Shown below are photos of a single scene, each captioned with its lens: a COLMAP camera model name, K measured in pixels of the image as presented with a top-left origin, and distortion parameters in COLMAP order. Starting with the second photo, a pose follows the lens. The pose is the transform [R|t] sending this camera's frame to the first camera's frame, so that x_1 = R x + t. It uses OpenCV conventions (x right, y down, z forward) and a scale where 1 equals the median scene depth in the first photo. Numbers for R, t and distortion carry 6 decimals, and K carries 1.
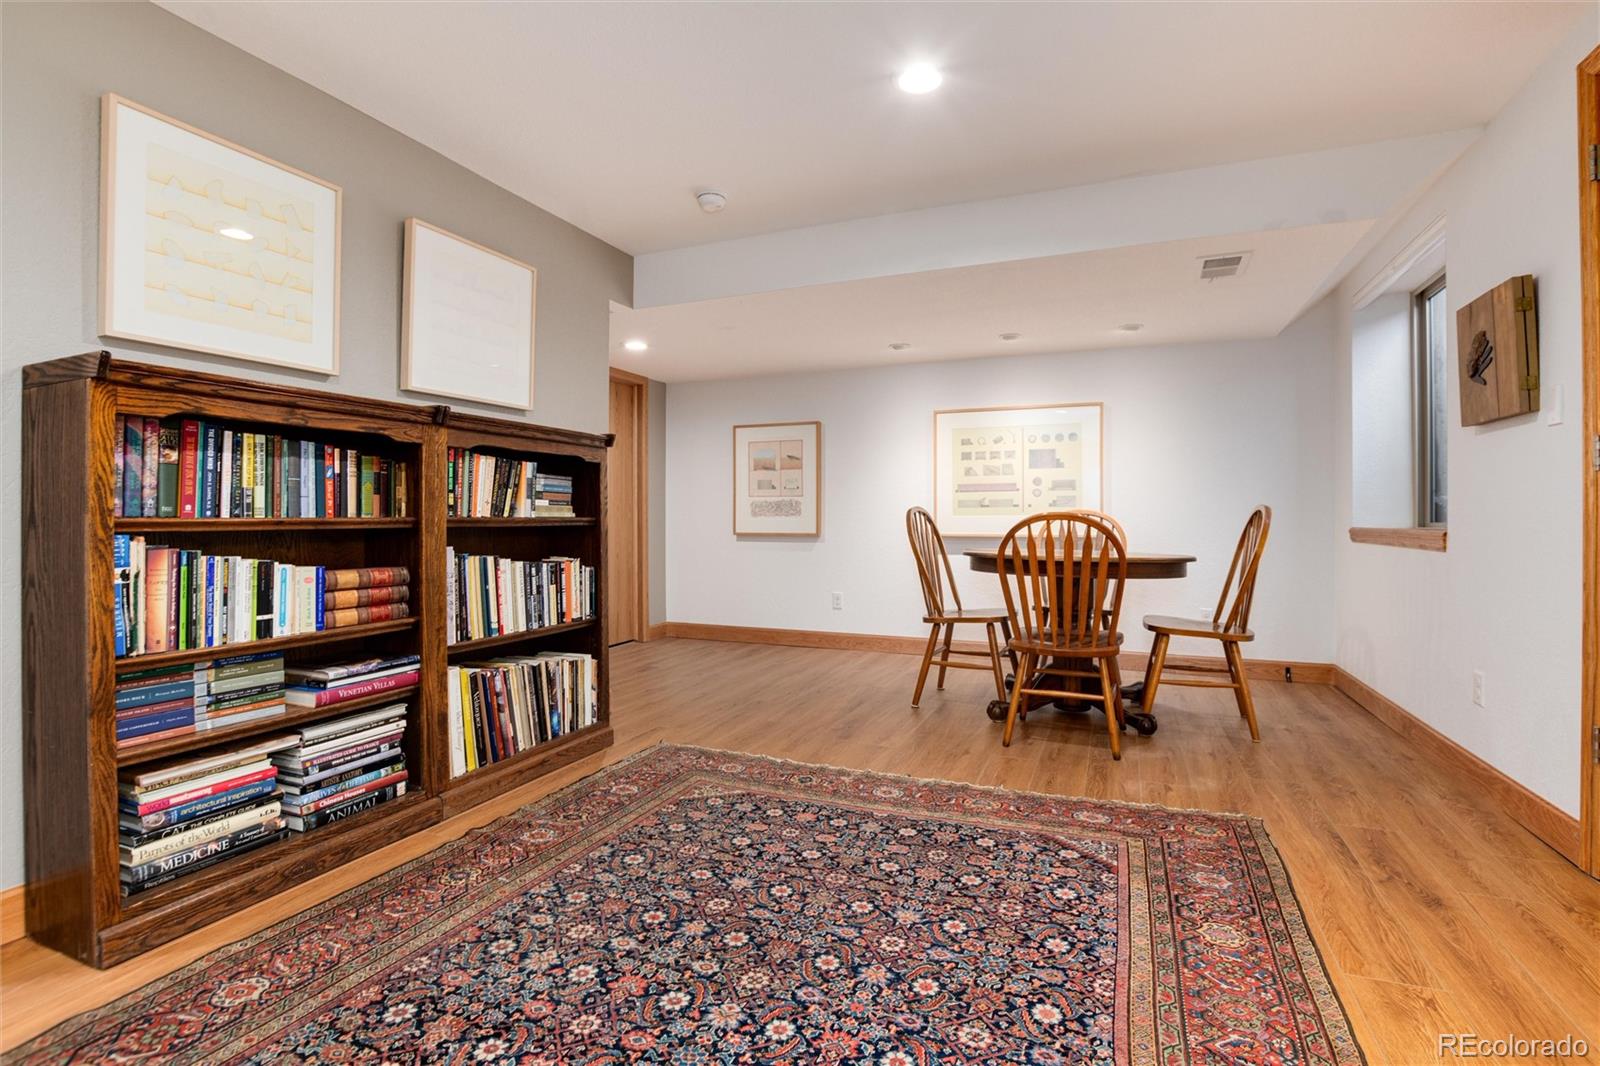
lens RADIAL K [[716.6, 0, 820.0], [0, 716.6, 511.5], [0, 0, 1]] dist [-0.035775, 0.005282]
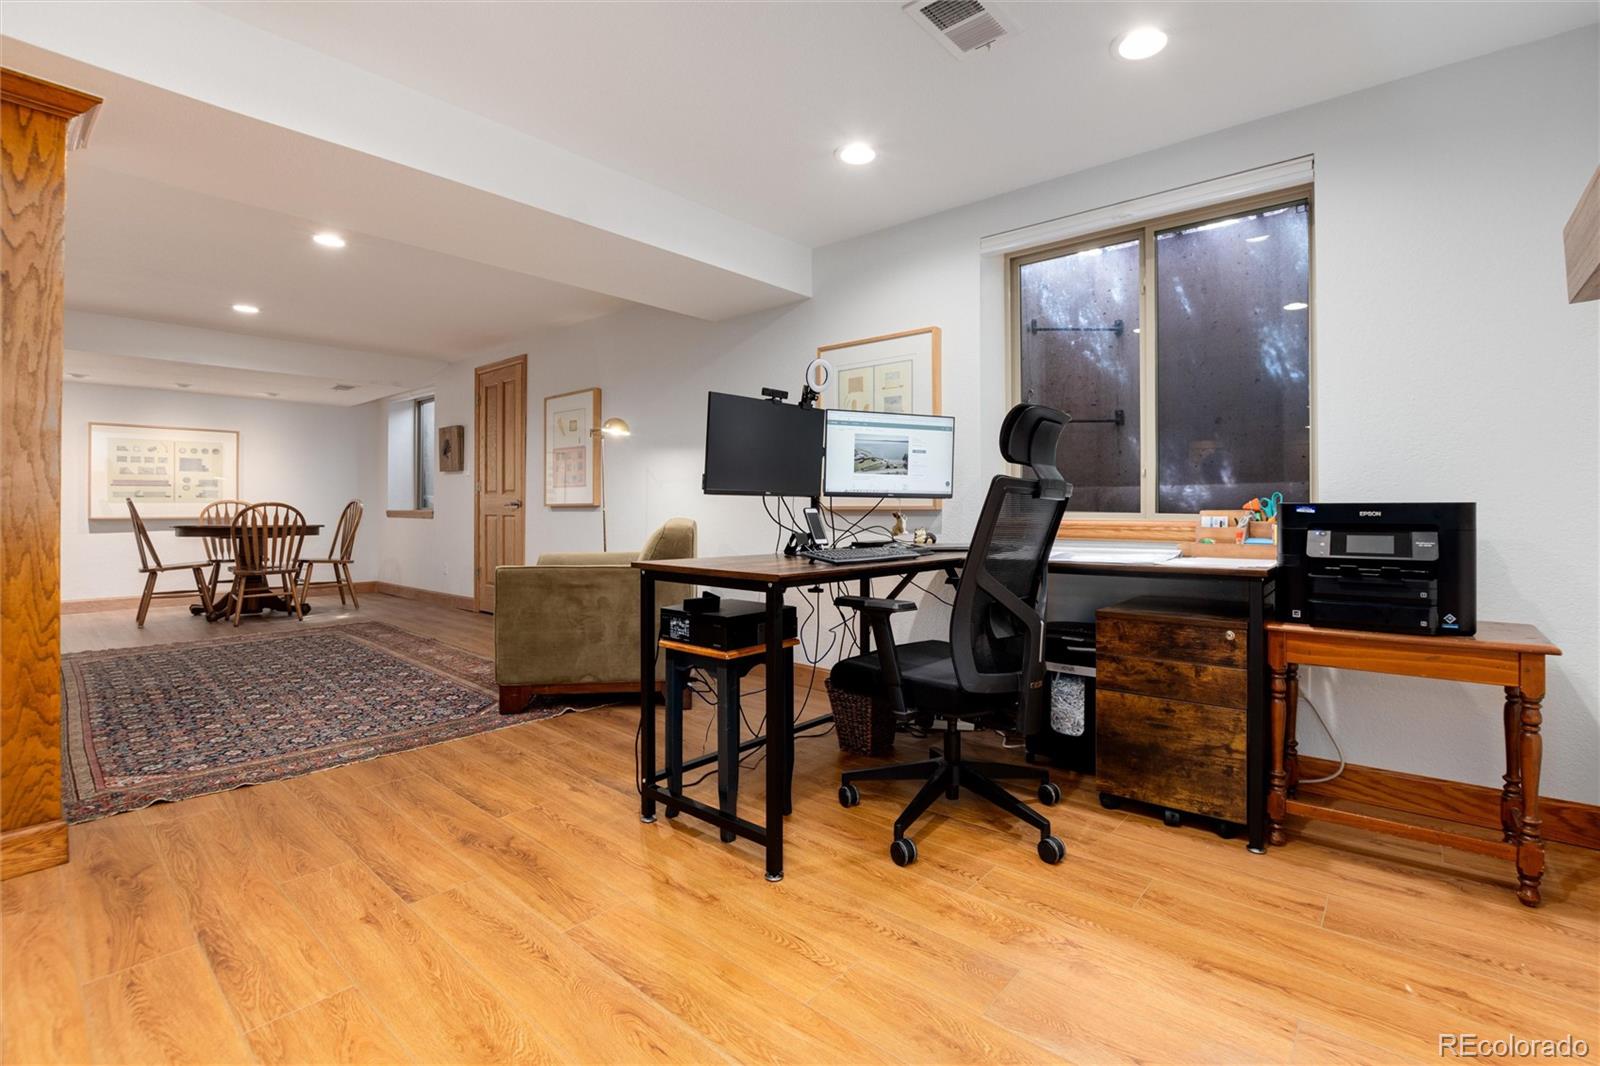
lens RADIAL K [[716.6, 0, 820.0], [0, 716.6, 511.5], [0, 0, 1]] dist [-0.035775, 0.005282]
pose [[0.290126, -0.006003, 0.956970, -0.831414], [-0.007229, 0.999938, 0.008465, -0.000336], [-0.956961, -0.009374, 0.290065, -0.781818]]
